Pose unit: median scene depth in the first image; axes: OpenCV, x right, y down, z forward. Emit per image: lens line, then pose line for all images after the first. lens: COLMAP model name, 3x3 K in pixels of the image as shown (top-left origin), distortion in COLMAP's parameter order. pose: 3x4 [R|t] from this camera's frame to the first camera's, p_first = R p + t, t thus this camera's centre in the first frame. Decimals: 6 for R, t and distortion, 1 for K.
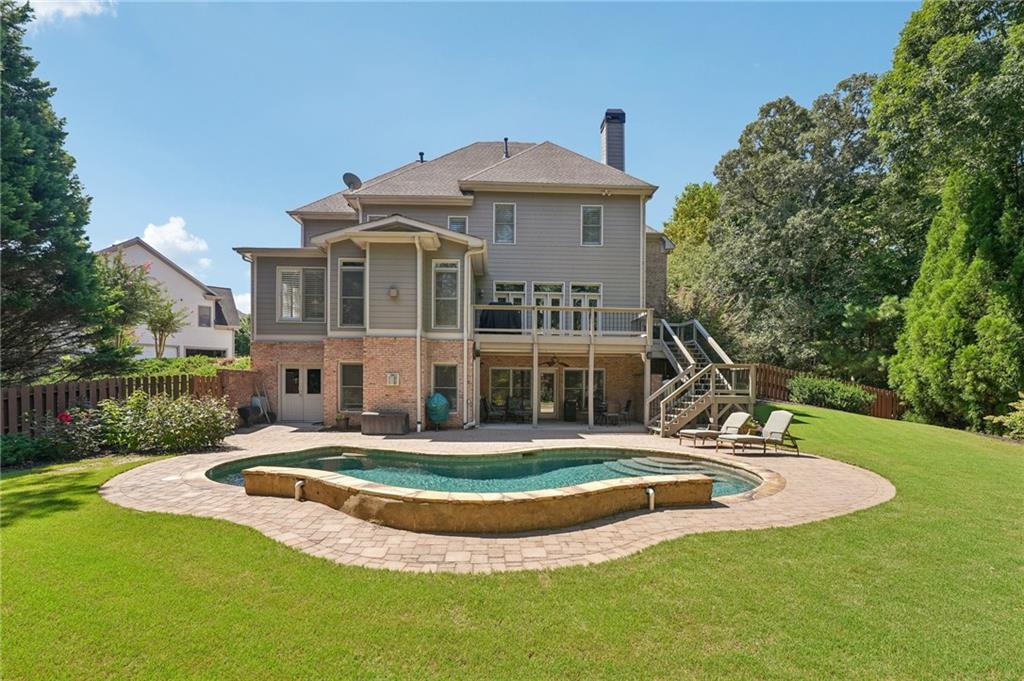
lens RADIAL K [[423.5, 0, 478.4], [0, 423.5, 371.9], [0, 0, 1]] dist [-0.022361, 0.002014]
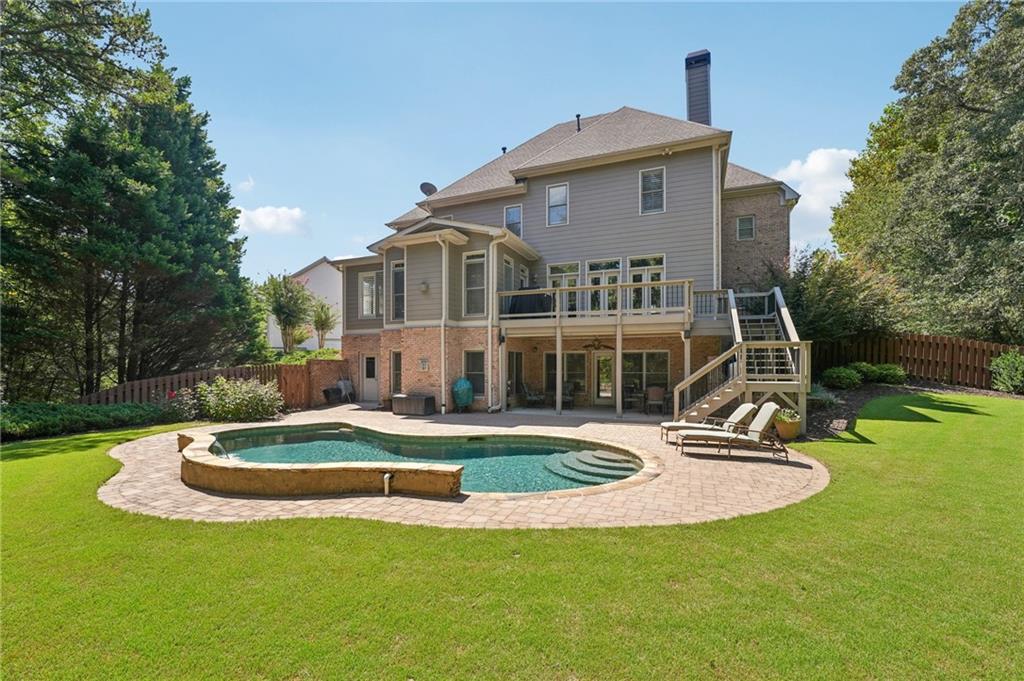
lens RADIAL K [[423.5, 0, 505.2], [0, 423.5, 351.1], [0, 0, 1]] dist [-0.022361, 0.002014]
pose [[0.912638, -0.023828, -0.408074, 0.424501], [0.019766, 0.999704, -0.014168, -0.000143], [0.408291, 0.004865, 0.912839, 0.069364]]
